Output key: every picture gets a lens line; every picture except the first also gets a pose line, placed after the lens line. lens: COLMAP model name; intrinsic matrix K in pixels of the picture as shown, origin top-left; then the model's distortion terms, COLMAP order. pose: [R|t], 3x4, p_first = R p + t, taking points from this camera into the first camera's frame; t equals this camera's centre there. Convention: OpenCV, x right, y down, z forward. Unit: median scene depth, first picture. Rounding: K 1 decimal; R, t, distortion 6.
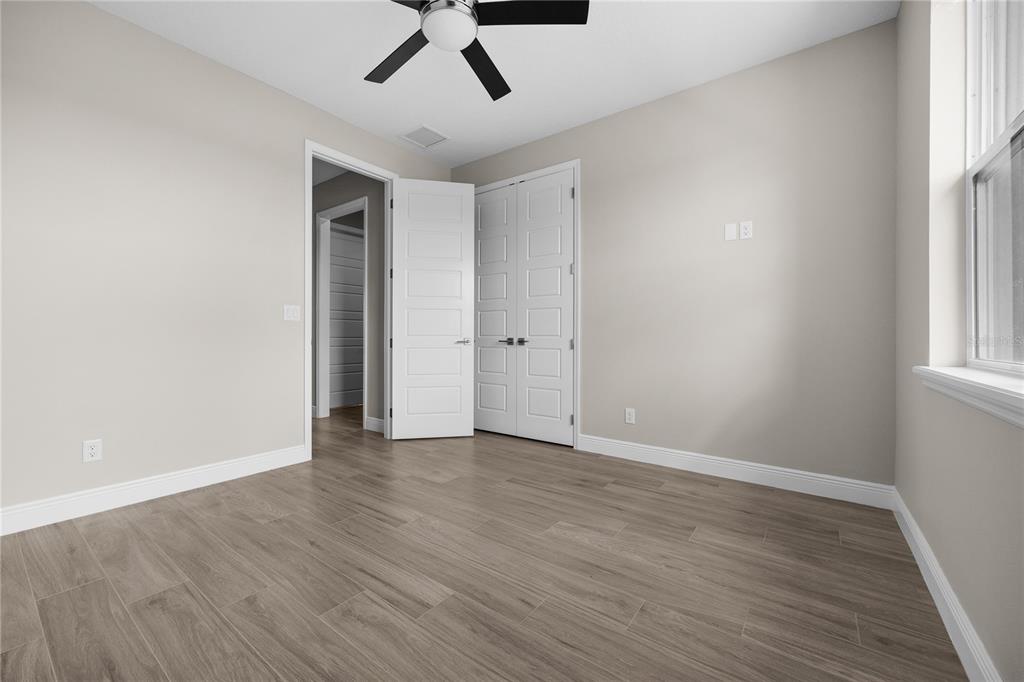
lens RADIAL K [[409.9, 0, 512.7], [0, 409.9, 337.7], [0, 0, 1]] dist [-0.001427, 0.000483]
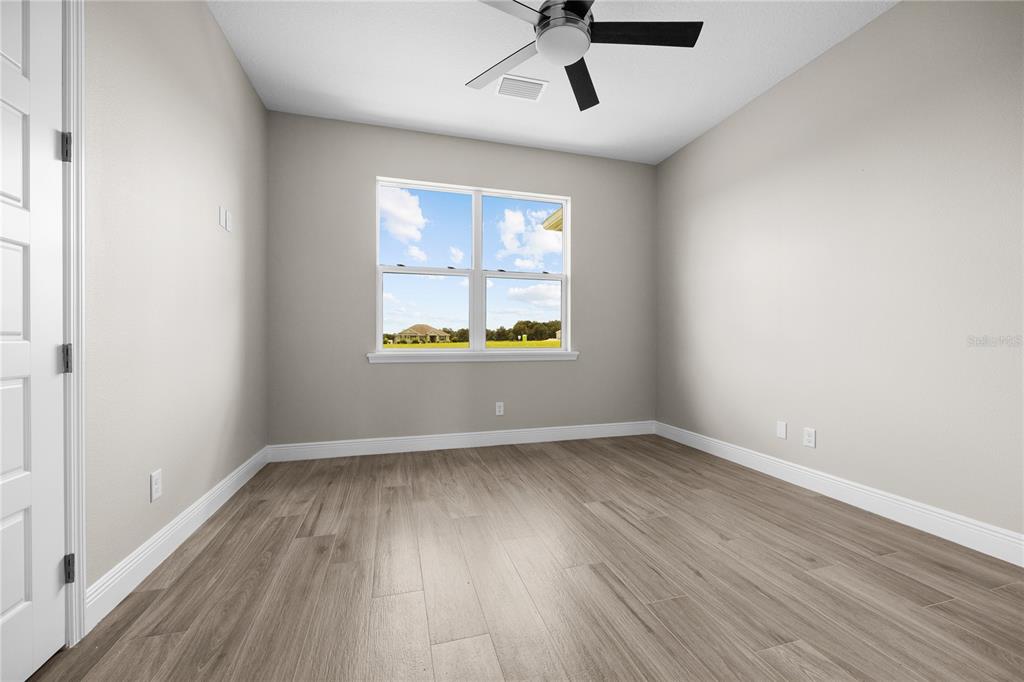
lens RADIAL K [[409.9, 0, 513.4], [0, 409.9, 340.4], [0, 0, 1]] dist [-0.001427, 0.000483]
pose [[-0.799748, -0.003639, 0.600324, -0.689713], [-0.002410, 0.999993, 0.002851, -0.002369], [-0.600331, 0.000833, -0.799751, 1.921409]]
